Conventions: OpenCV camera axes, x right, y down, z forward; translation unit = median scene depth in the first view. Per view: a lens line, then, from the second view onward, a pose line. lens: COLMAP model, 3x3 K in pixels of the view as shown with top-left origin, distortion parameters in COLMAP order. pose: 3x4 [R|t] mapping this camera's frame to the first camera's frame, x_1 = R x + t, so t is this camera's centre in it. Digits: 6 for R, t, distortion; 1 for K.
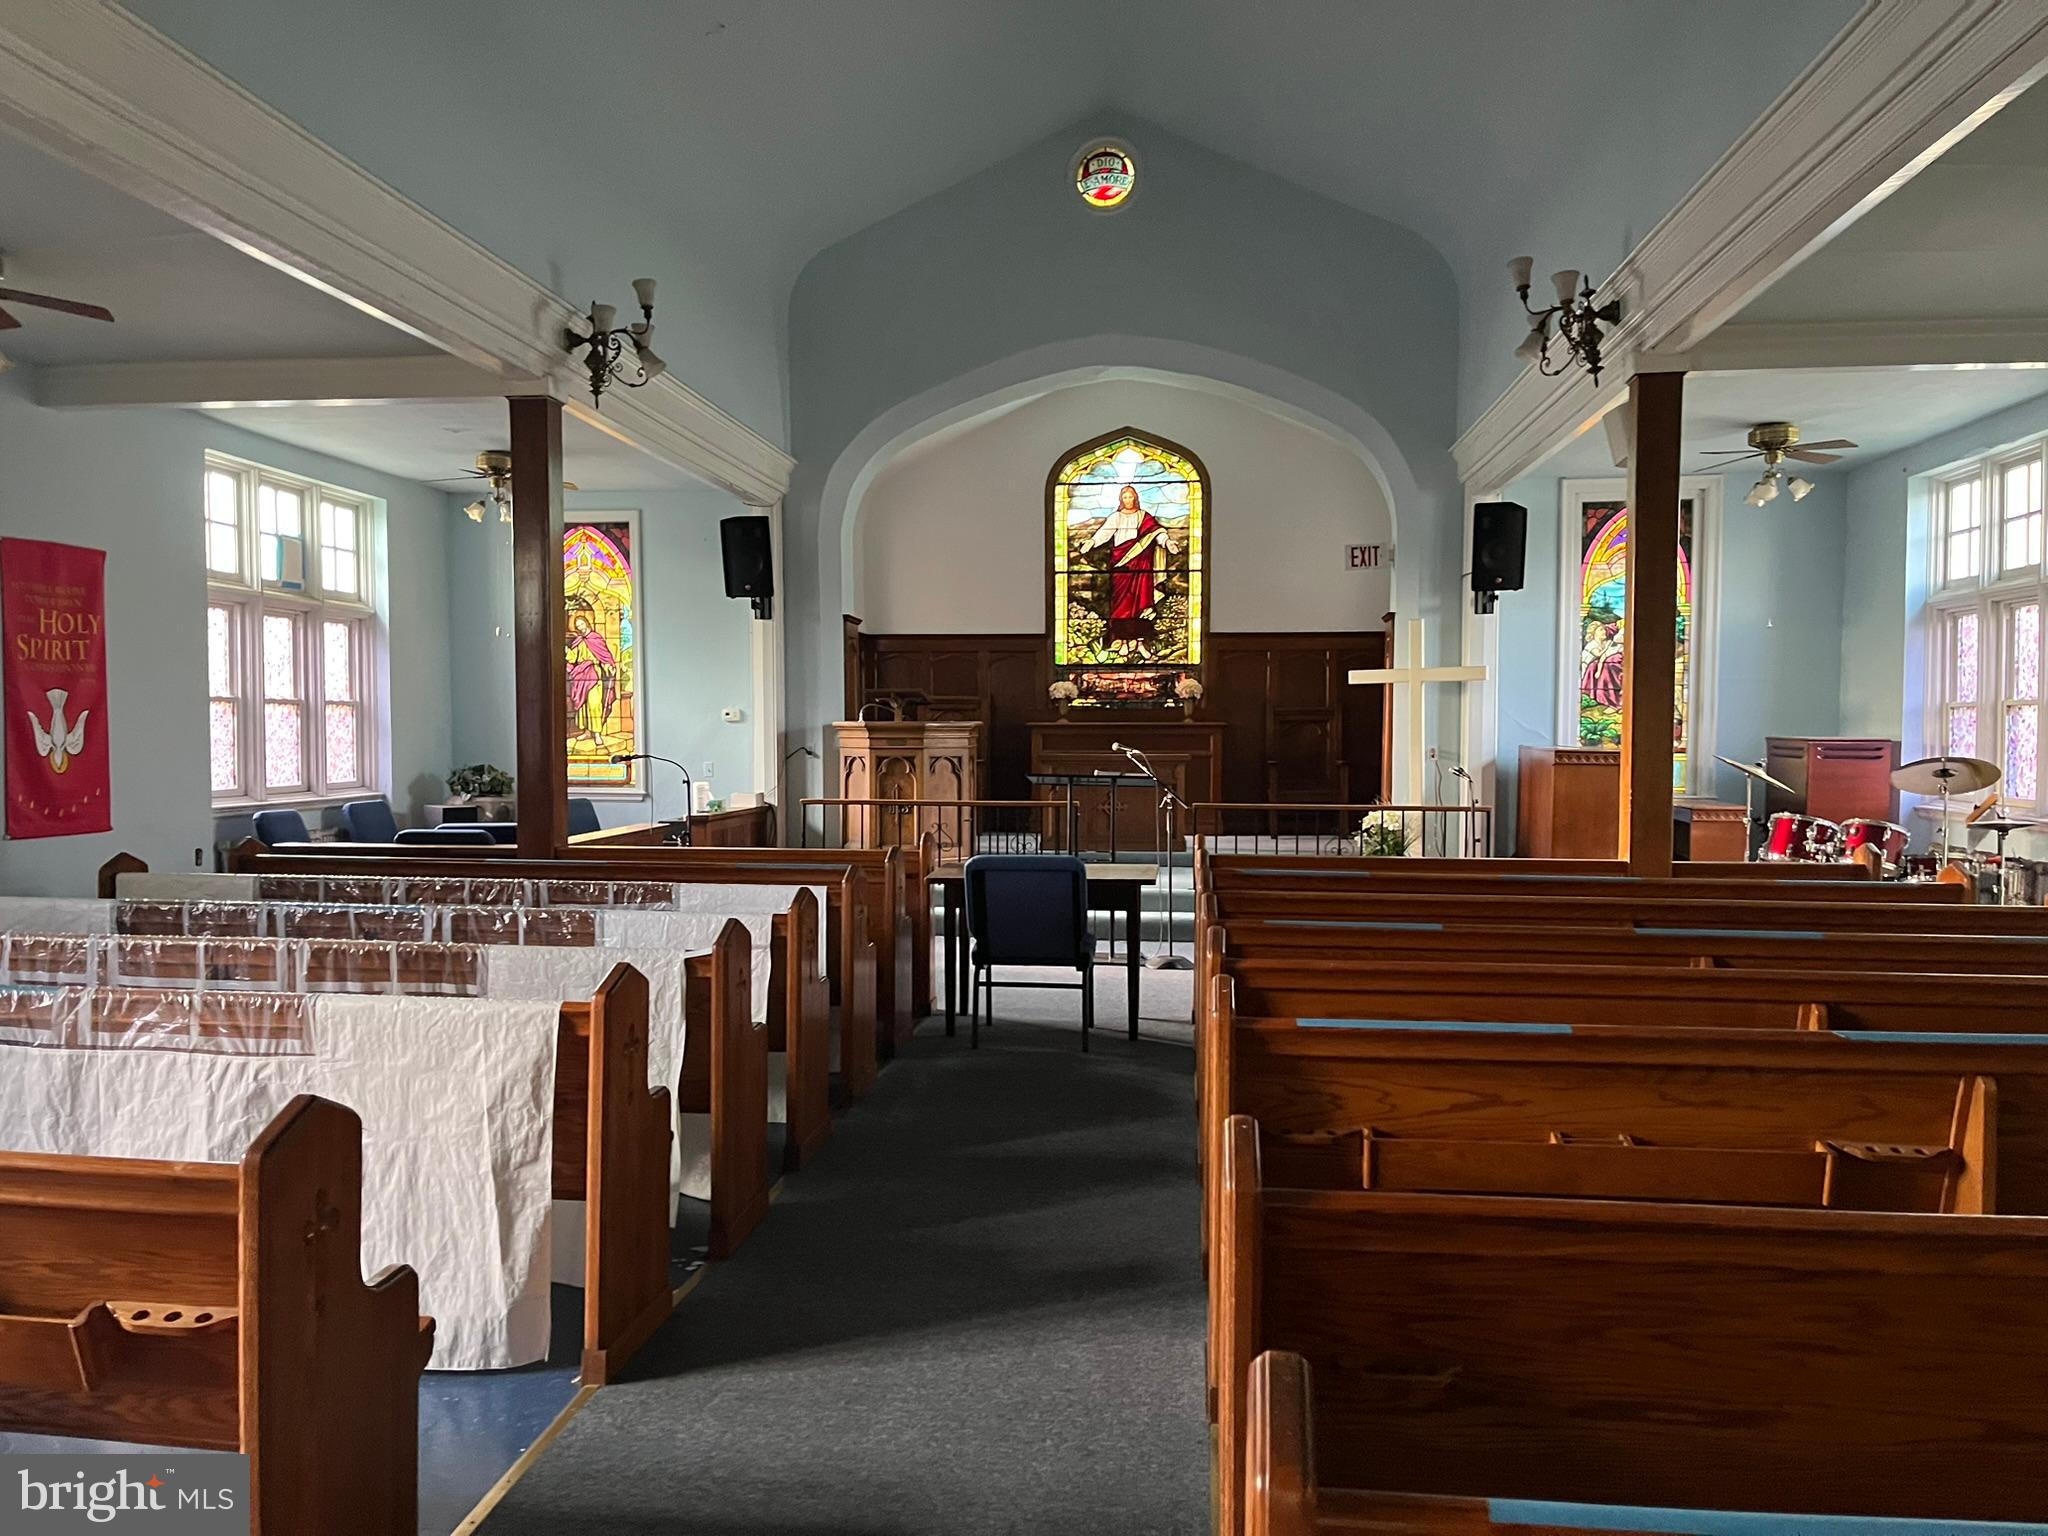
lens RADIAL K [[1542.7, 0, 1014.9], [0, 1542.7, 782.5], [0, 0, 1]] dist [0.054937, -0.041426]
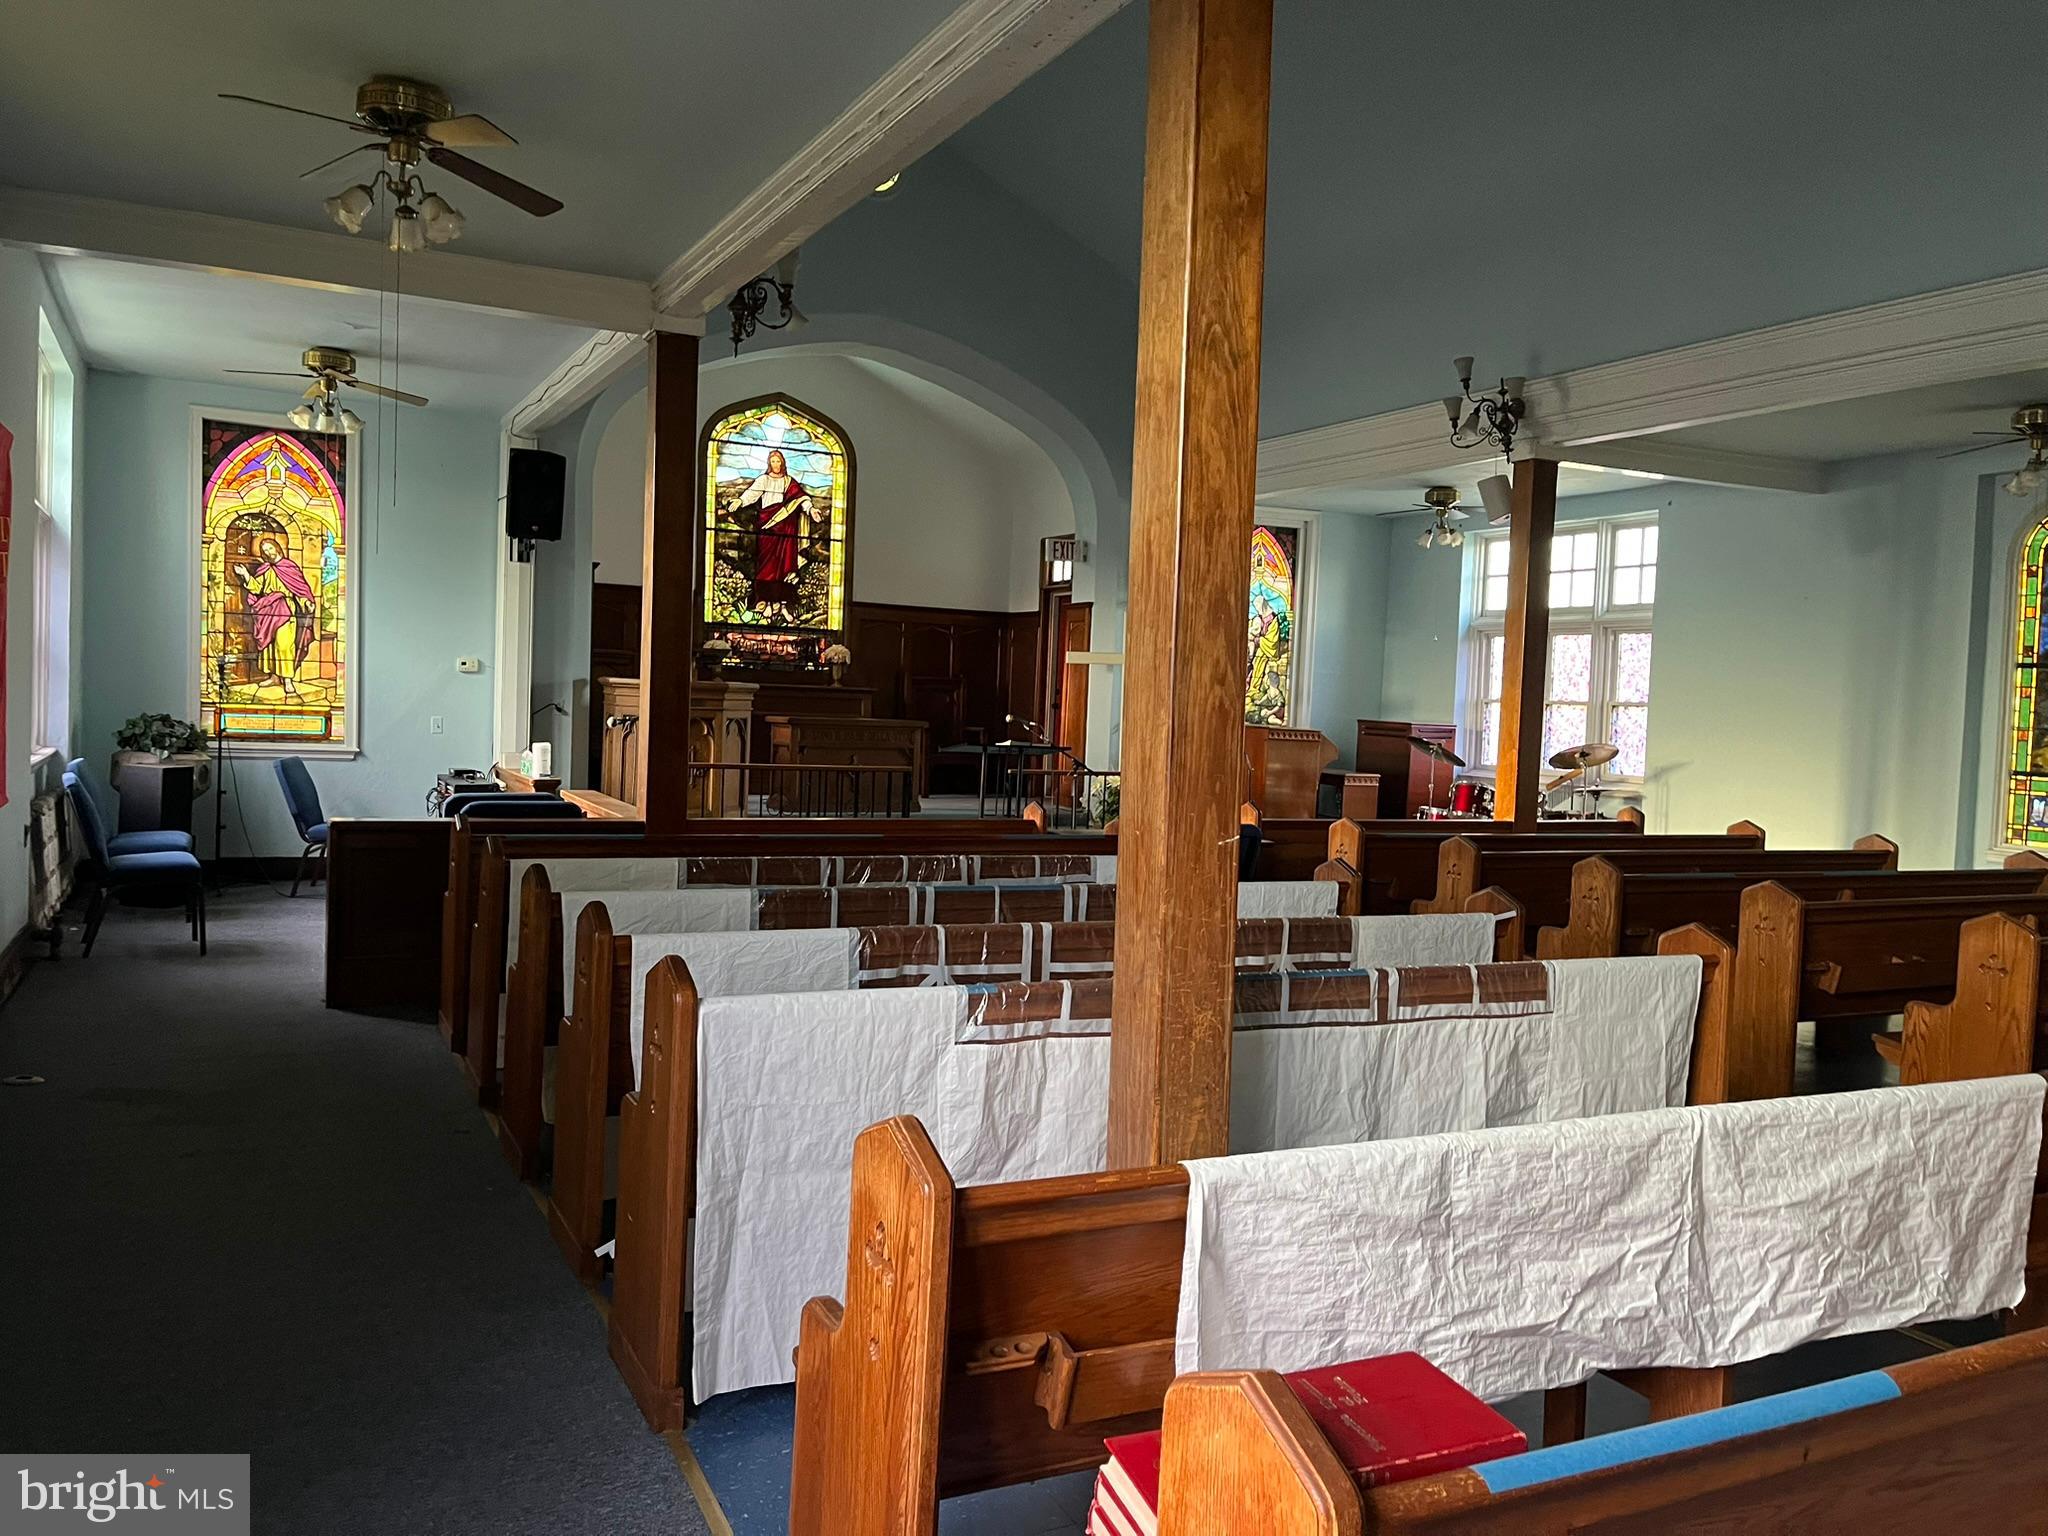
lens RADIAL K [[1542.7, 0, 1023.0], [0, 1542.7, 760.6], [0, 0, 1]] dist [0.054937, -0.041426]
pose [[0.834053, 0.007950, 0.551628, -0.437419], [-0.018941, 0.999719, 0.014230, -0.007548], [-0.551360, -0.022317, 0.833969, 0.074951]]
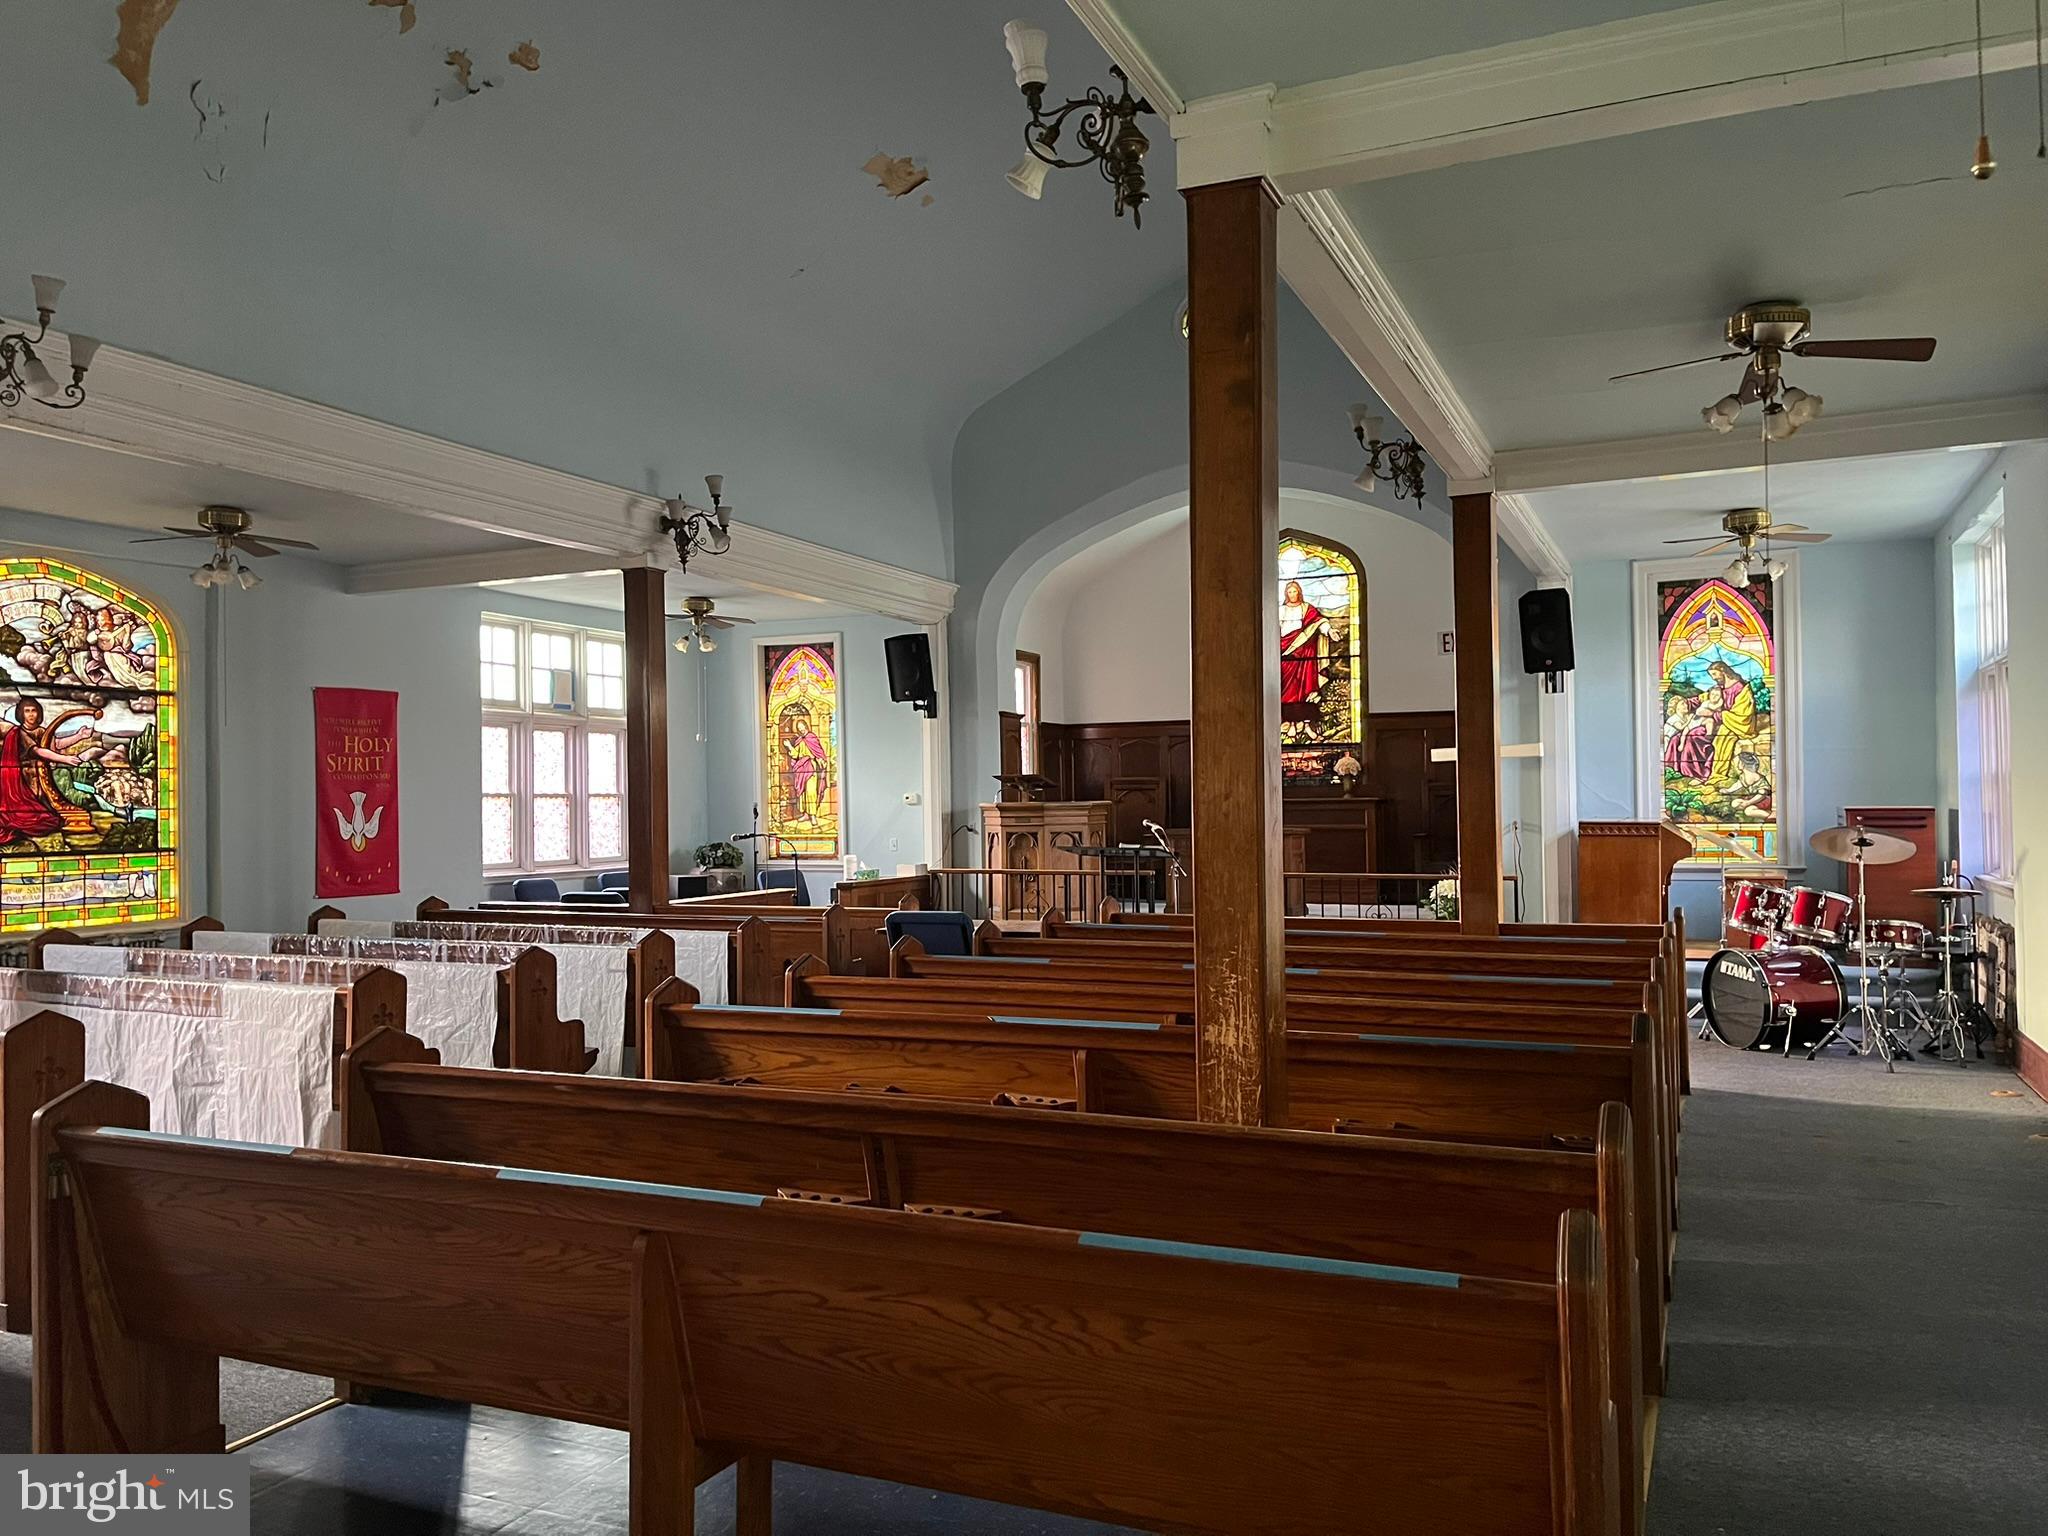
lens RADIAL K [[1542.7, 0, 1016.1], [0, 1542.7, 777.3], [0, 0, 1]] dist [0.054937, -0.041426]
pose [[0.952432, -0.019915, -0.304100, 0.270142], [0.004261, 0.998635, -0.052056, 0.002034], [0.304721, 0.048284, 0.951217, -0.110019]]
